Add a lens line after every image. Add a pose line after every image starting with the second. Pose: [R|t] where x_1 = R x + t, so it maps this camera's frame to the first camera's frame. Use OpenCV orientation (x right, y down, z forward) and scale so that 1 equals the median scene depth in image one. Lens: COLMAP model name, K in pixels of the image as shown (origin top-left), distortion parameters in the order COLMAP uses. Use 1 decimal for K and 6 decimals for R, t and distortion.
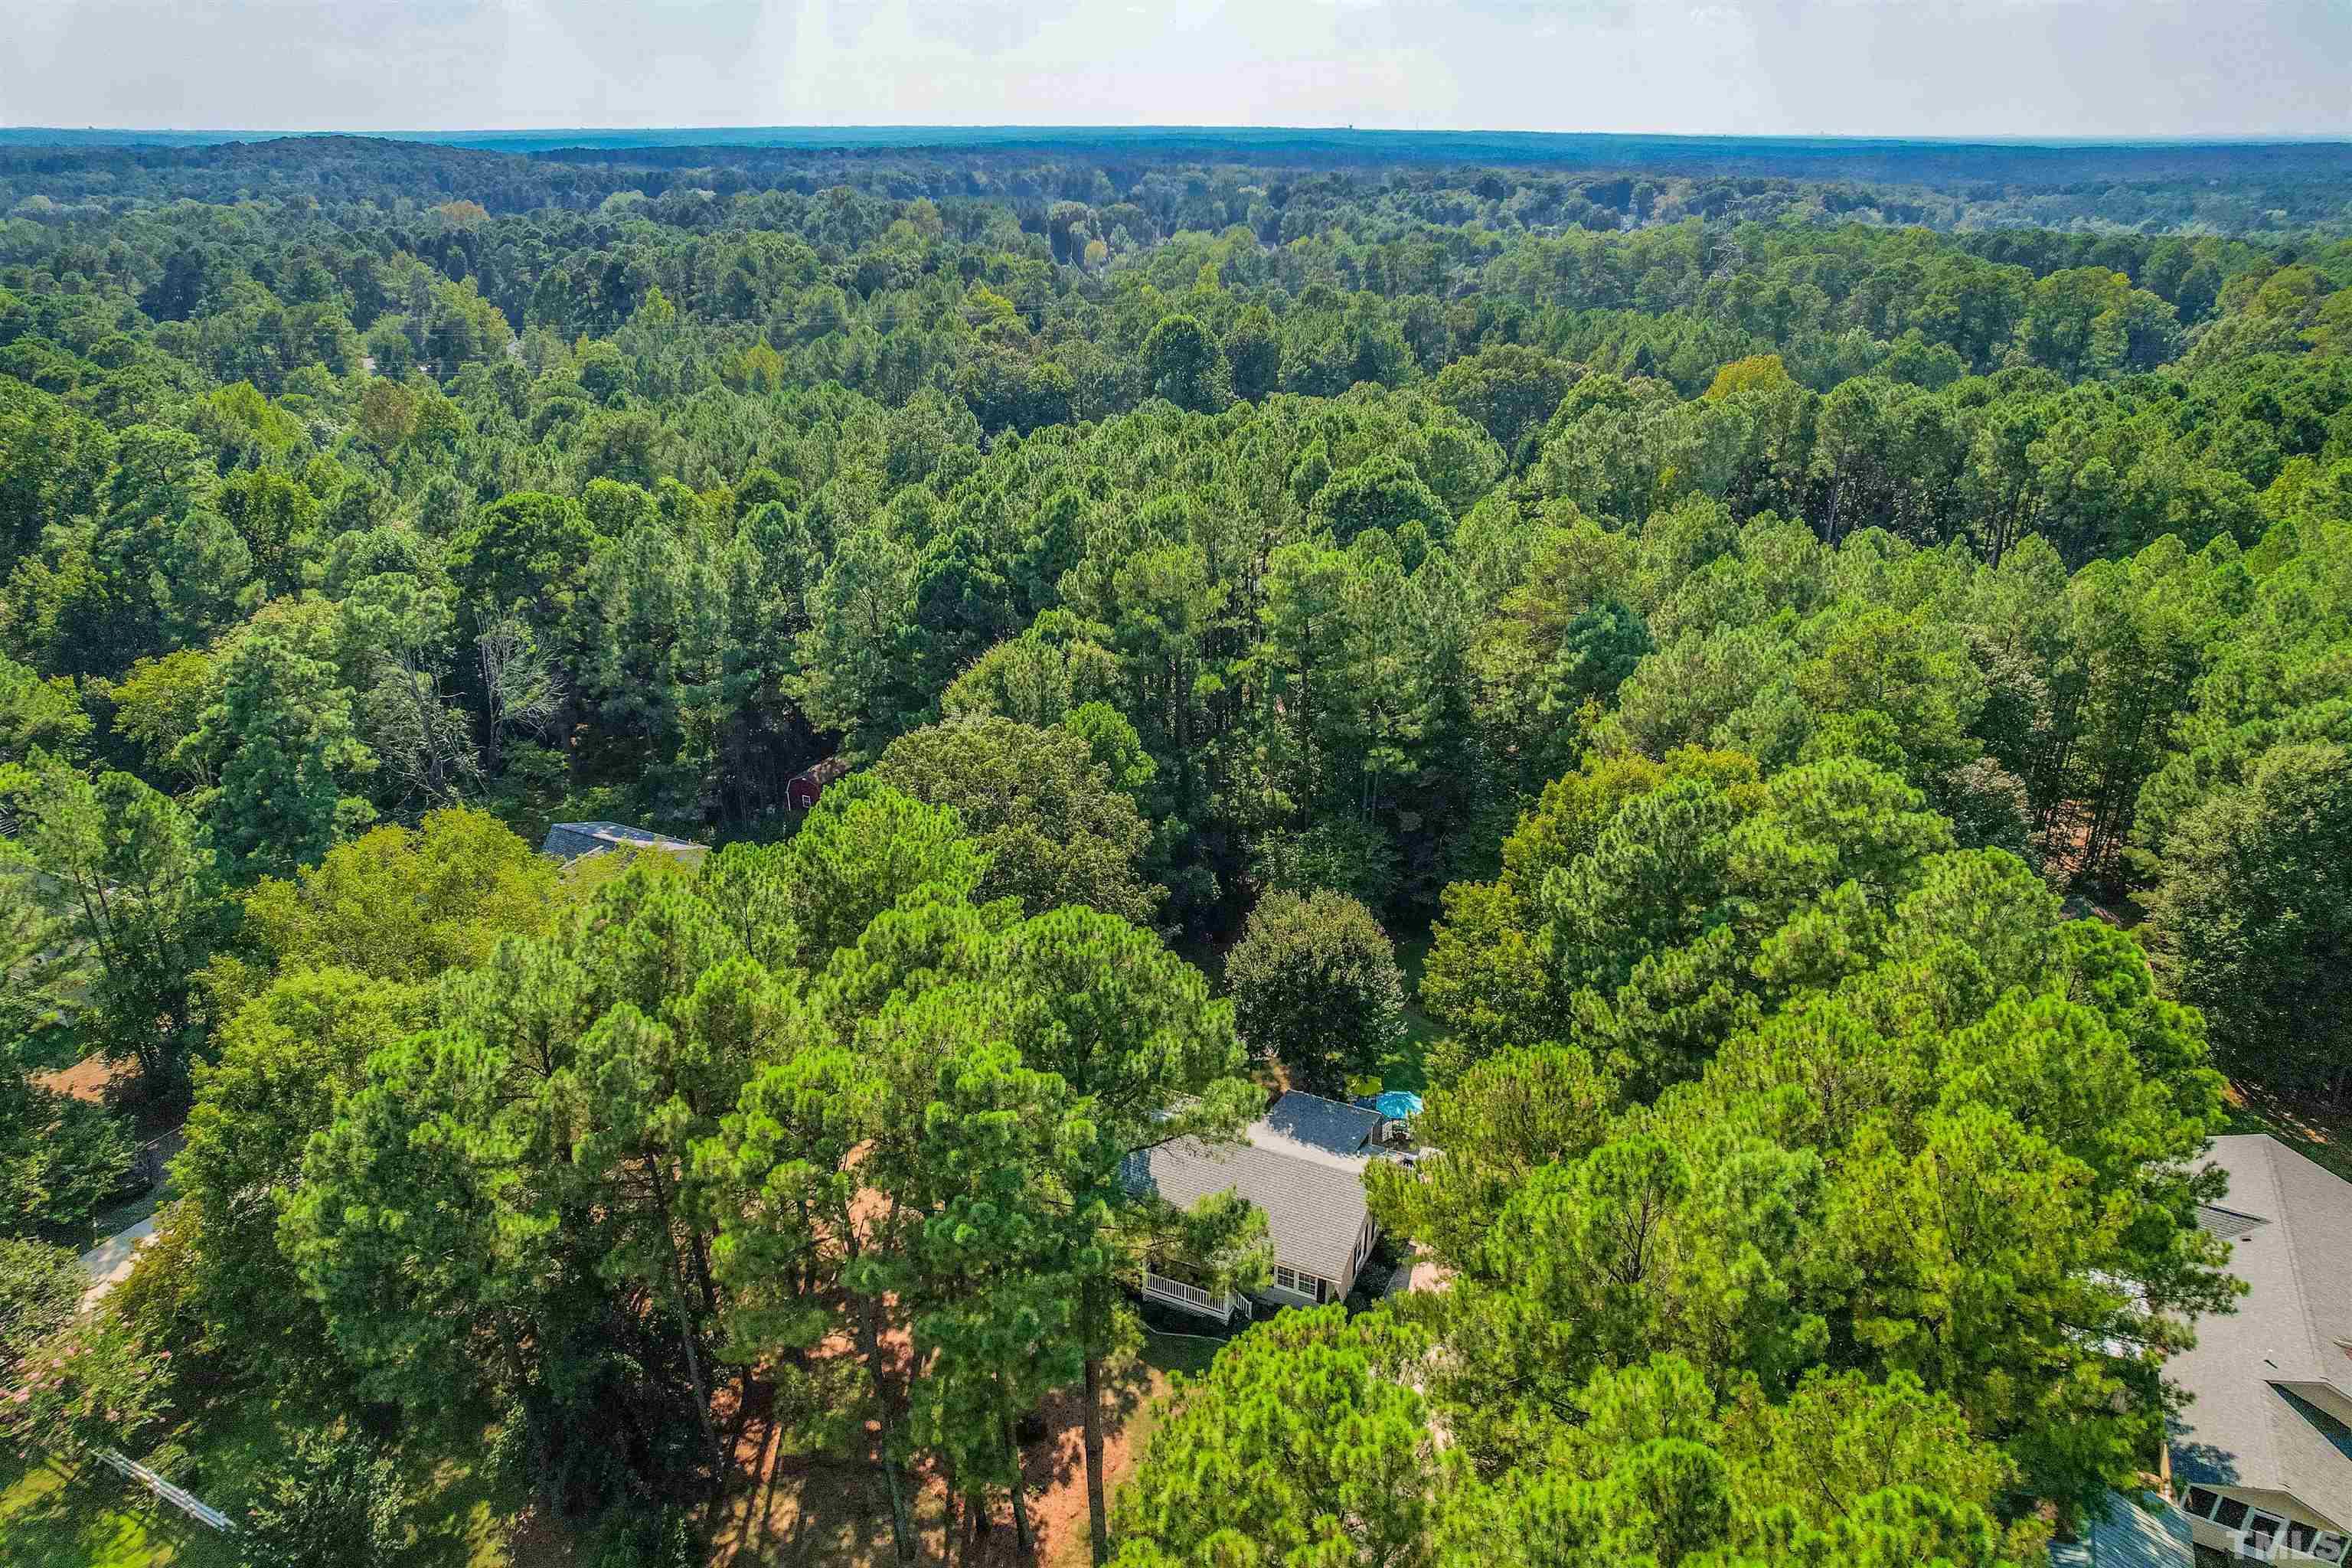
lens RADIAL K [[1498.2, 0, 1184.5], [0, 1498.2, 767.8], [0, 0, 1]] dist [-0.067397, 0.061733]
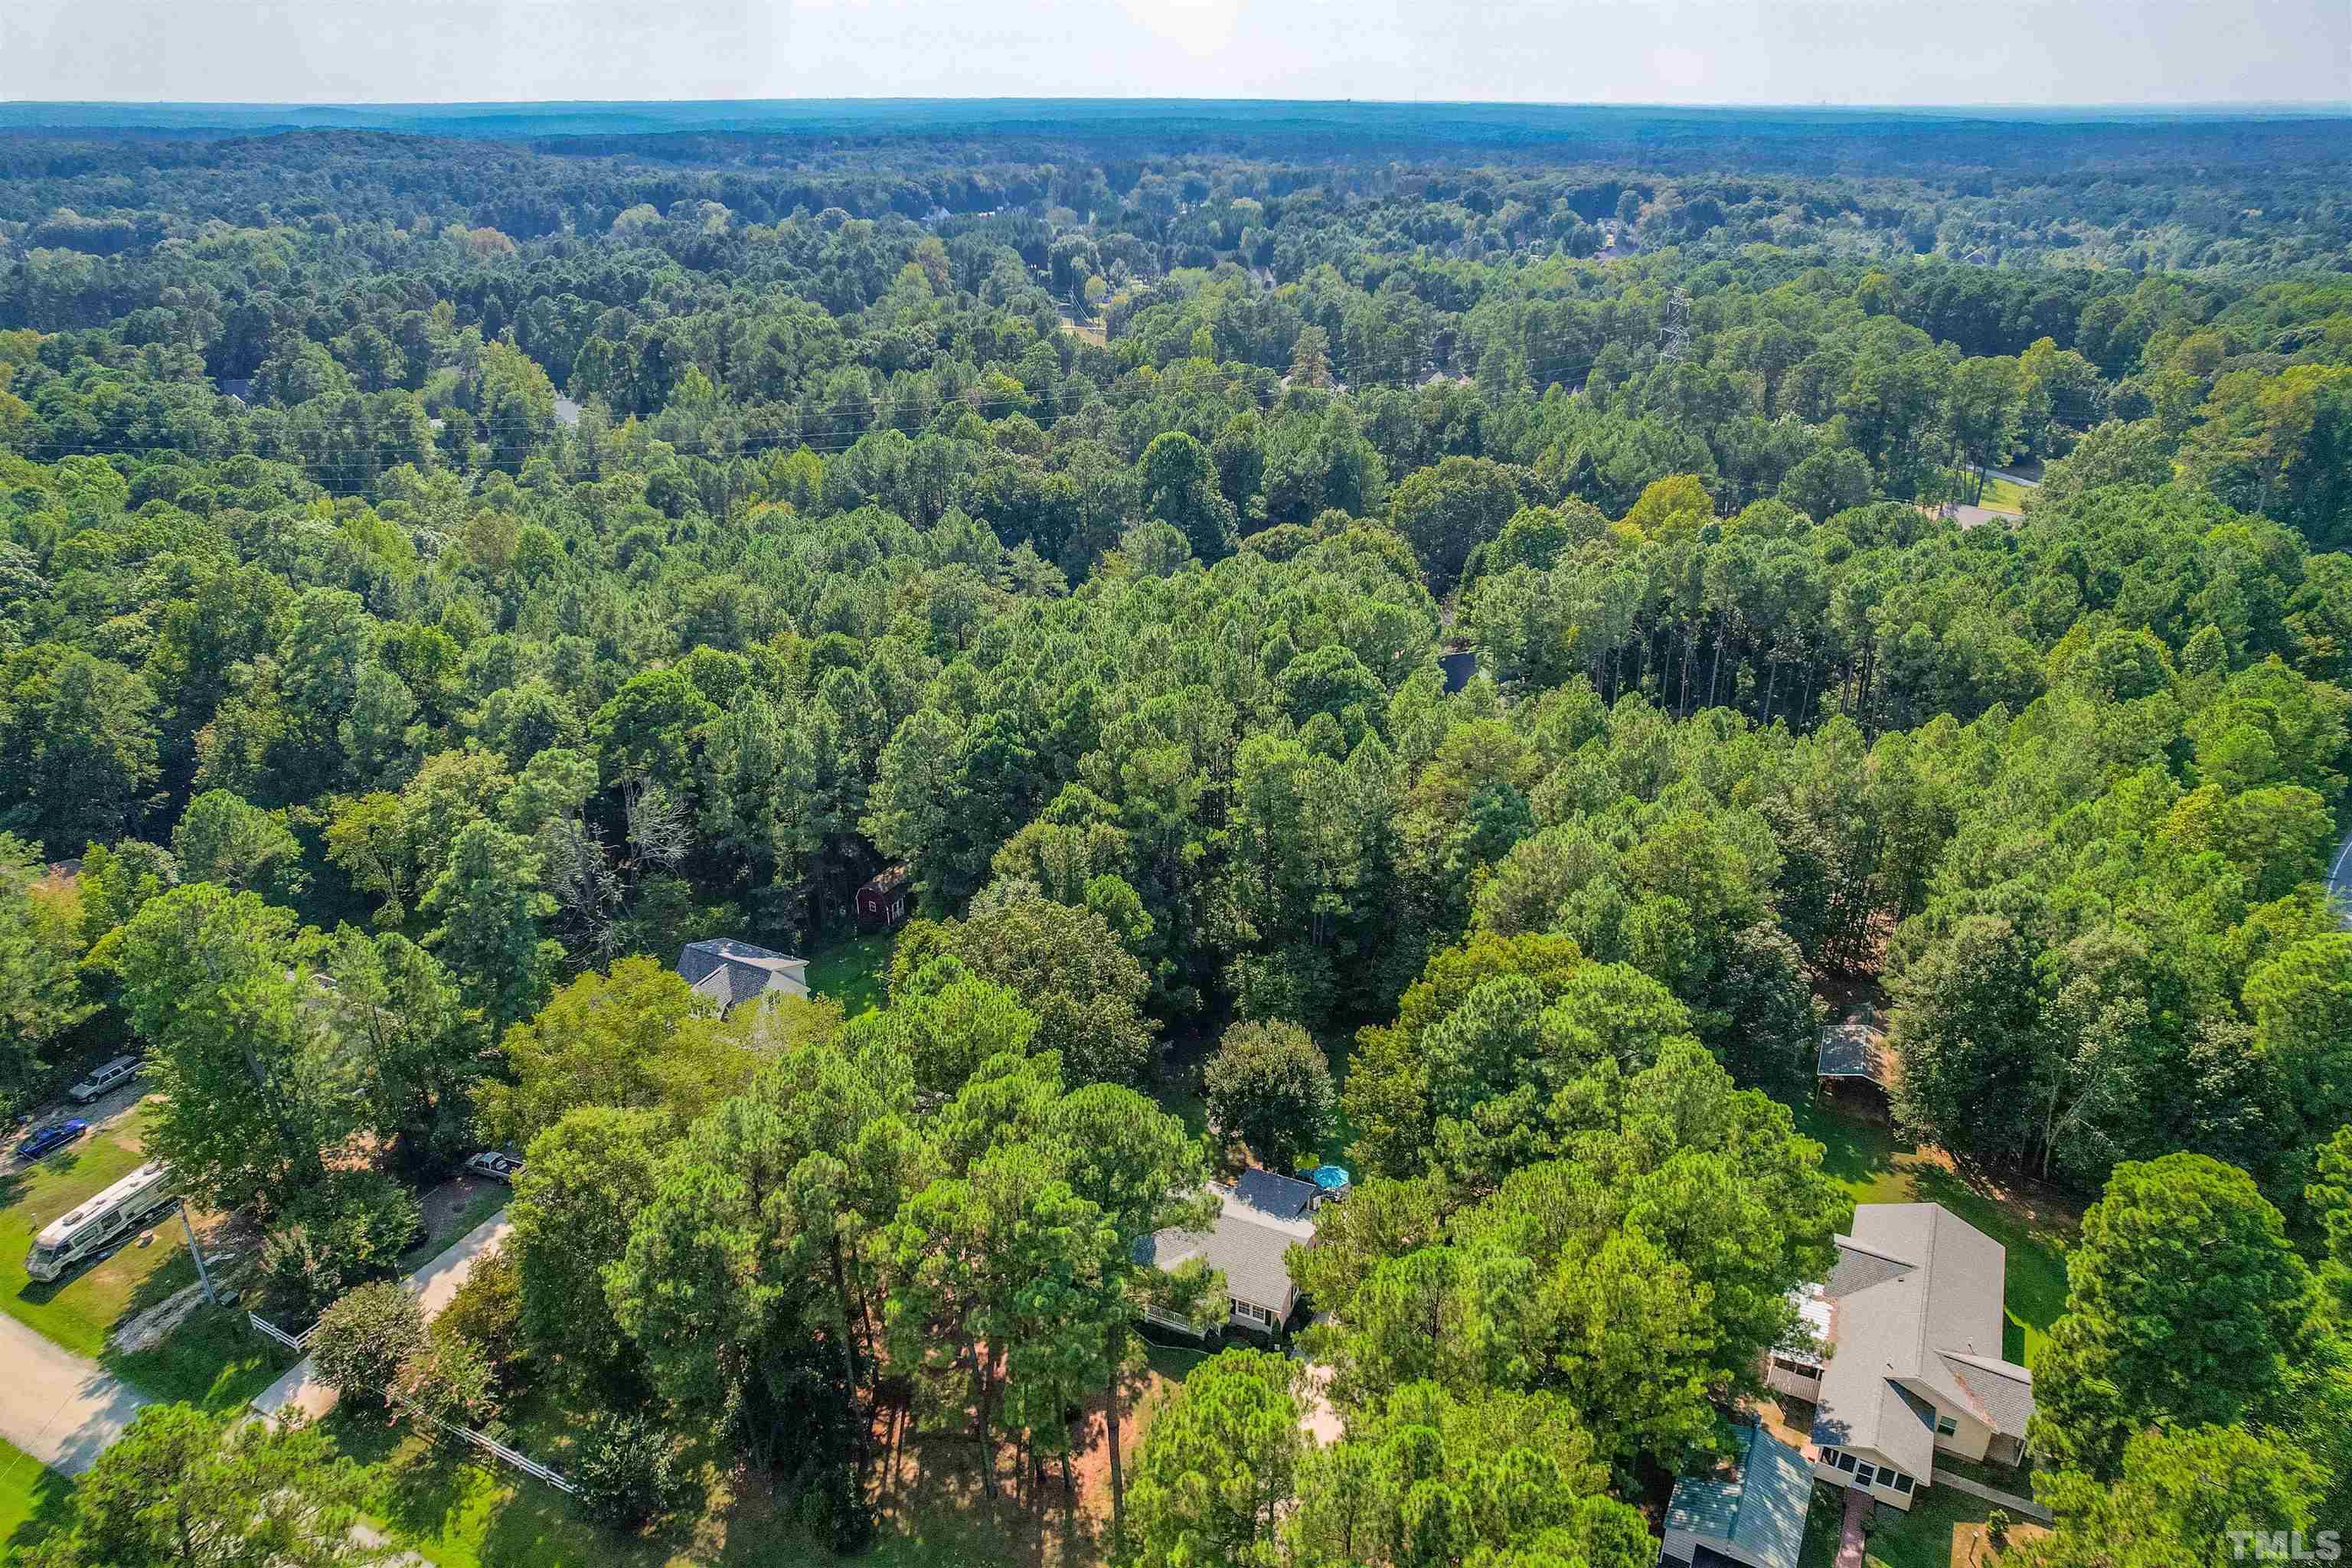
lens RADIAL K [[1498.2, 0, 1180.2], [0, 1498.2, 771.1], [0, 0, 1]] dist [-0.067397, 0.061733]
pose [[0.999991, -0.003333, -0.002732, 0.008344], [0.003387, 0.999790, 0.020229, -0.152367], [0.002664, -0.020238, 0.999792, -0.318394]]
